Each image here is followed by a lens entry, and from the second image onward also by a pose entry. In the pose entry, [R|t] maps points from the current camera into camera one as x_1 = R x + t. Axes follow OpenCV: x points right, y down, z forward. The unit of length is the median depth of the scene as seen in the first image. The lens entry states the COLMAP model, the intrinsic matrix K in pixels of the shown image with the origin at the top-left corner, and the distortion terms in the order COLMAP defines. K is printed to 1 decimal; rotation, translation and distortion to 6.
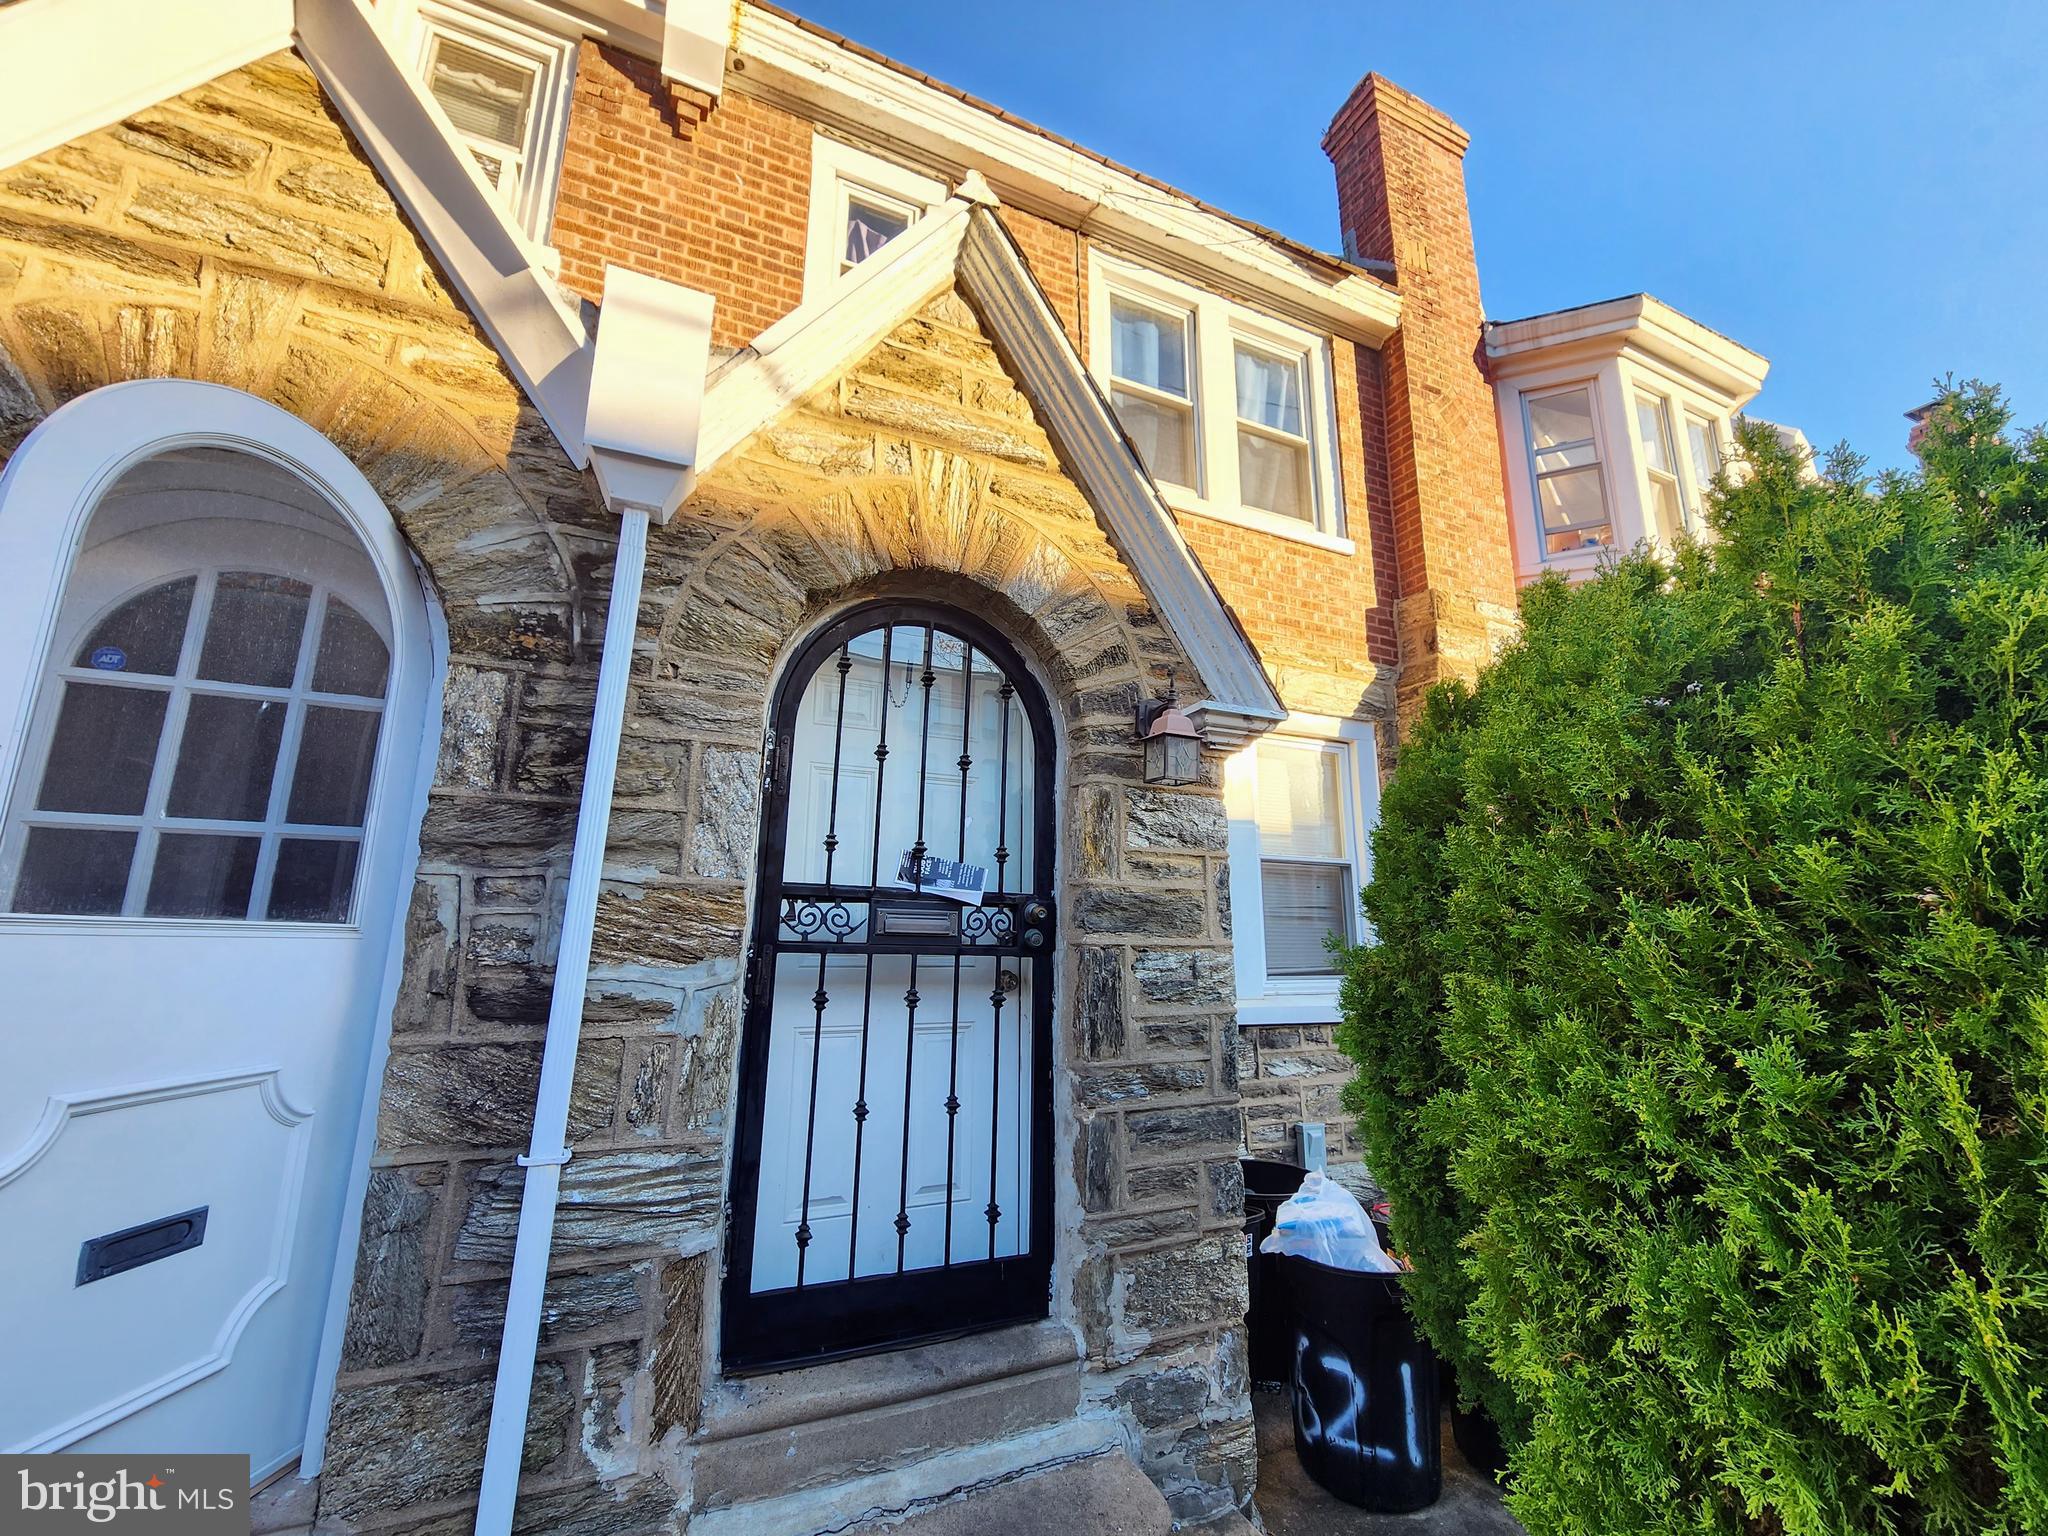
lens RADIAL K [[843.6, 0, 1030.5], [0, 843.6, 765.7], [0, 0, 1]] dist [-0.001378, -0.001145]
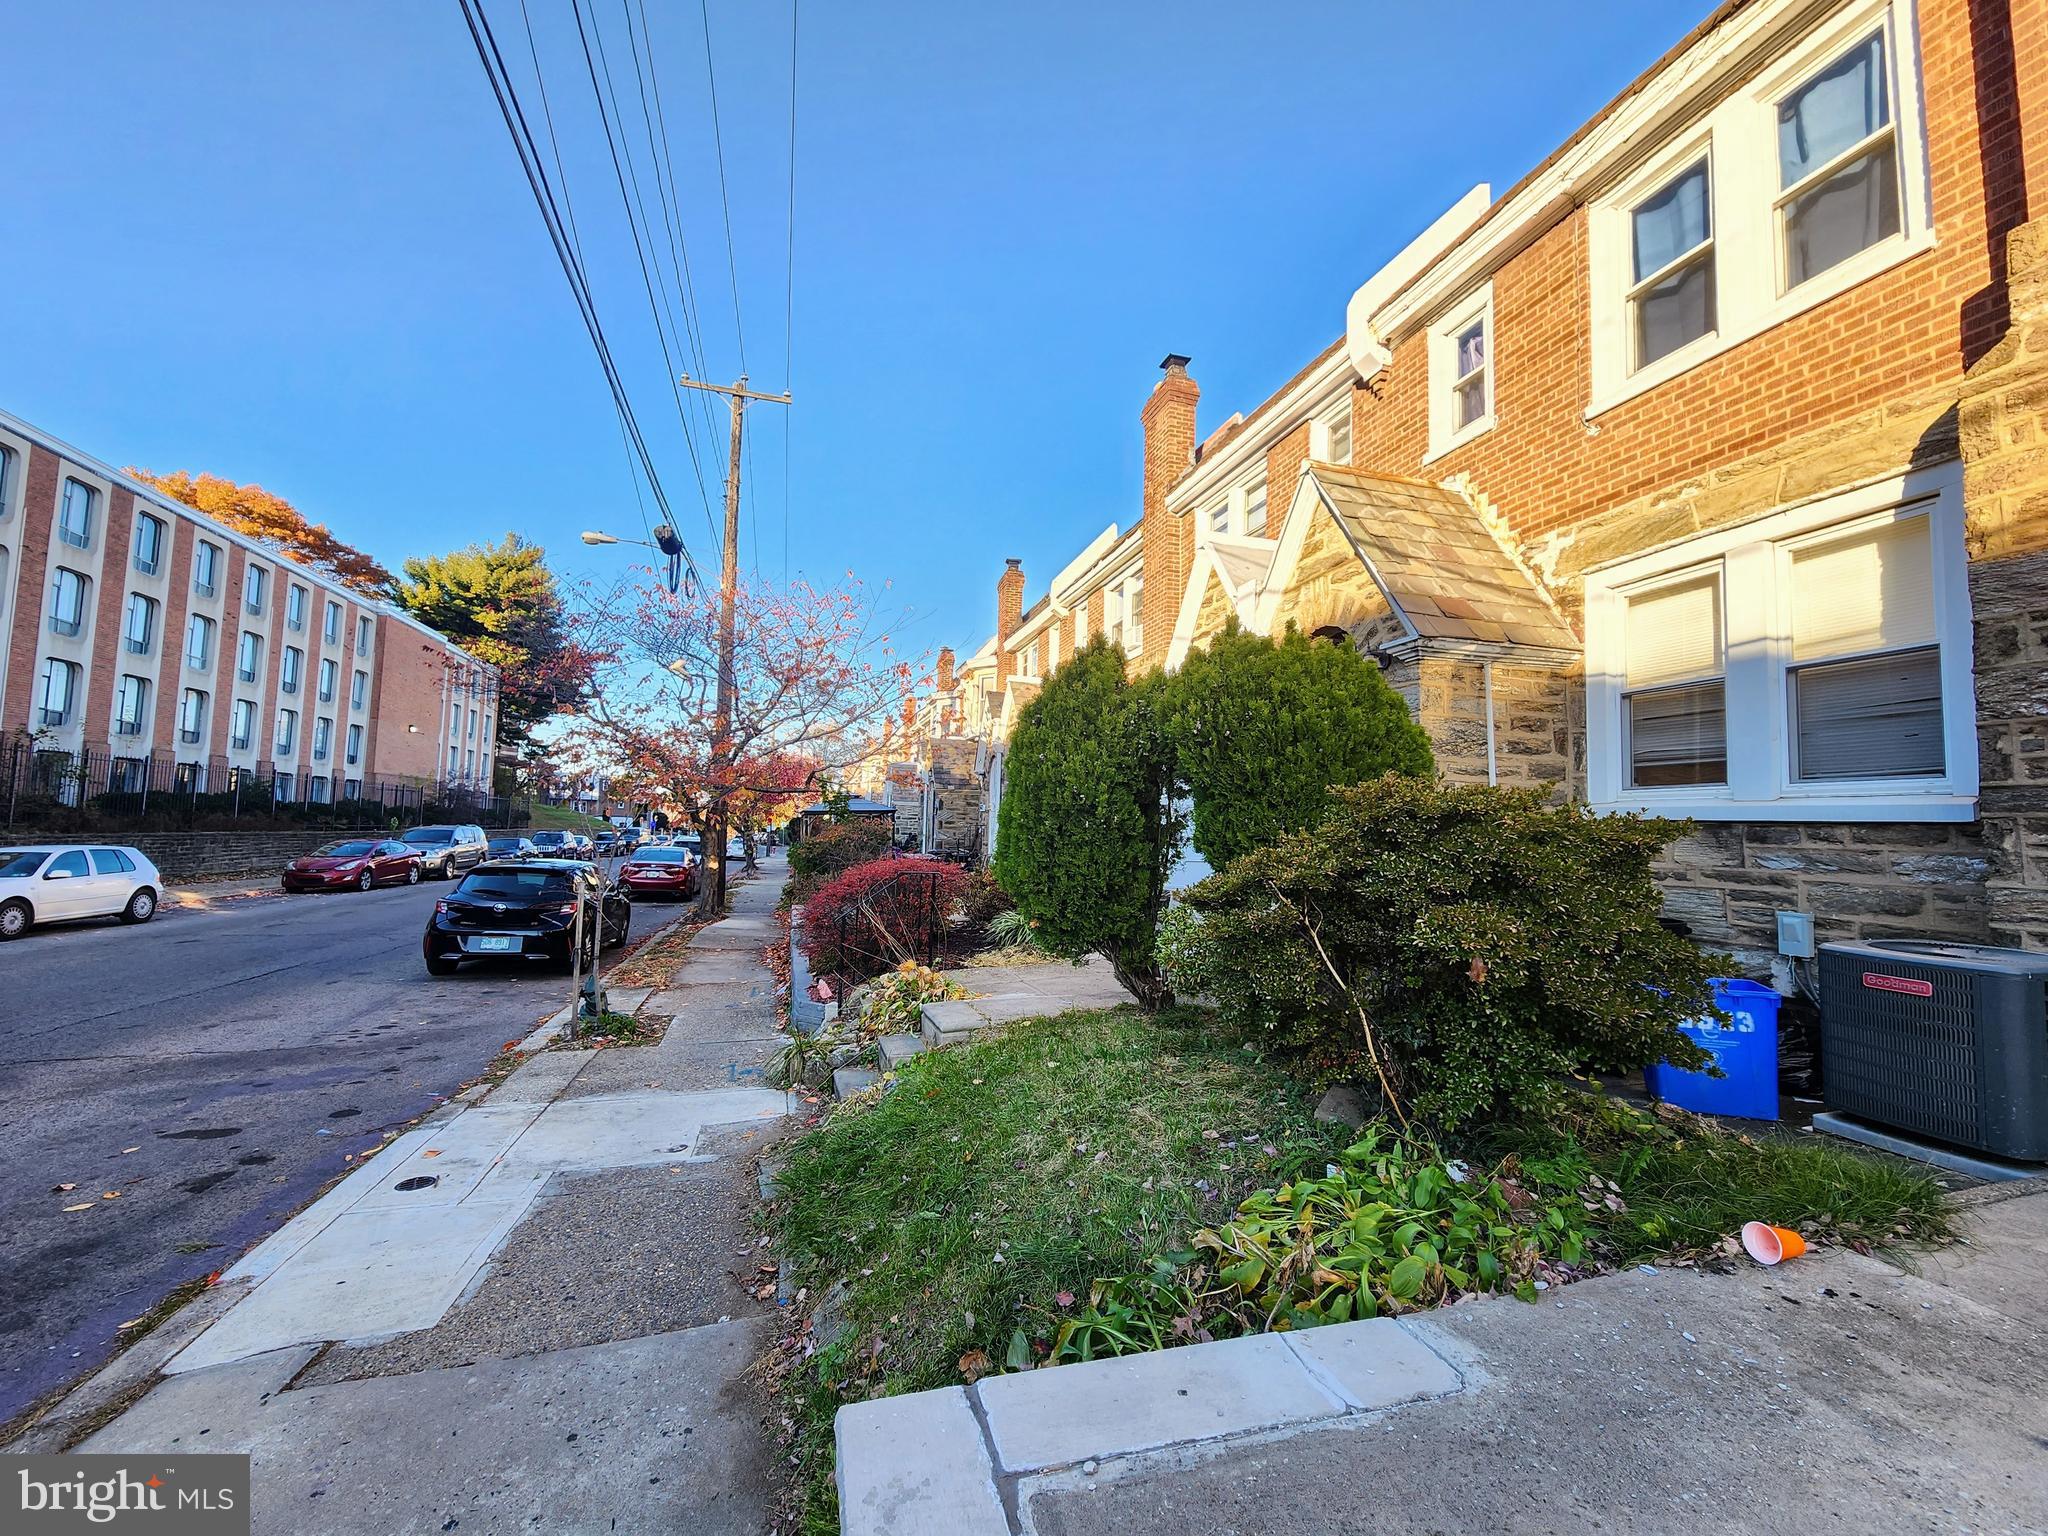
lens RADIAL K [[843.6, 0, 1016.8], [0, 843.6, 764.1], [0, 0, 1]] dist [-0.001378, -0.001145]
pose [[-0.177121, -0.084266, -0.980575, 2.270751], [0.183594, 0.976010, -0.117037, 0.275011], [0.966913, -0.200758, -0.157401, 0.383597]]
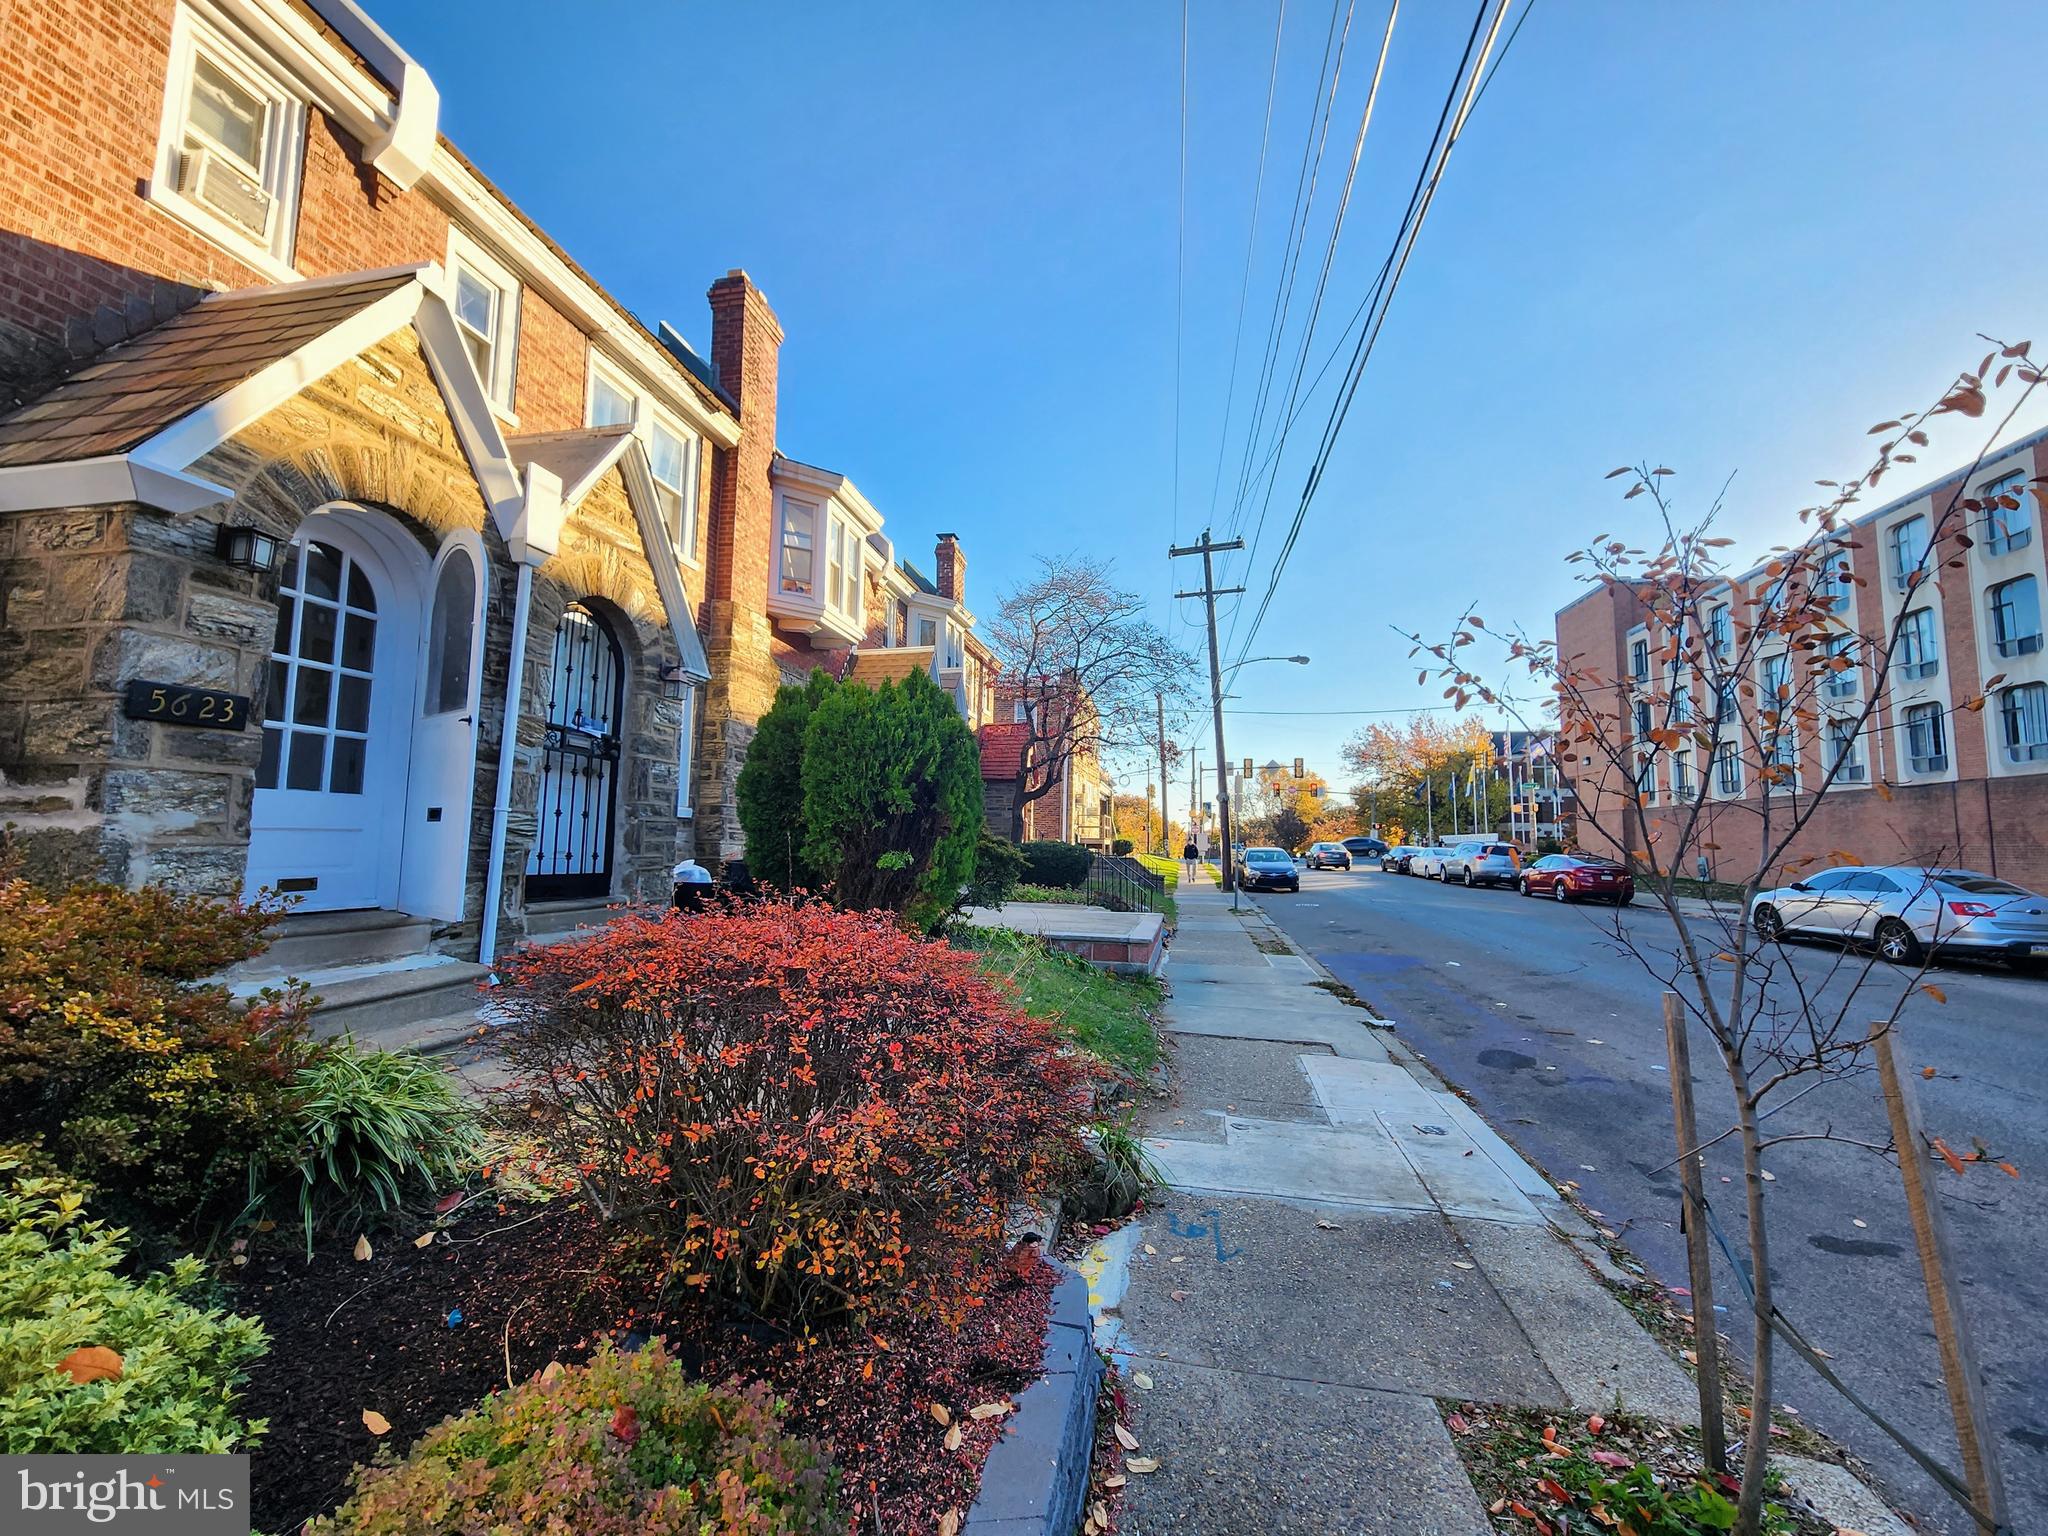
lens RADIAL K [[843.6, 0, 1029.1], [0, 843.6, 767.0], [0, 0, 1]] dist [-0.001378, -0.001145]
pose [[0.580456, 0.078428, 0.810506, -1.167637], [-0.185530, 0.981909, 0.037857, -0.066884], [-0.792874, -0.172347, 0.584505, -1.270466]]
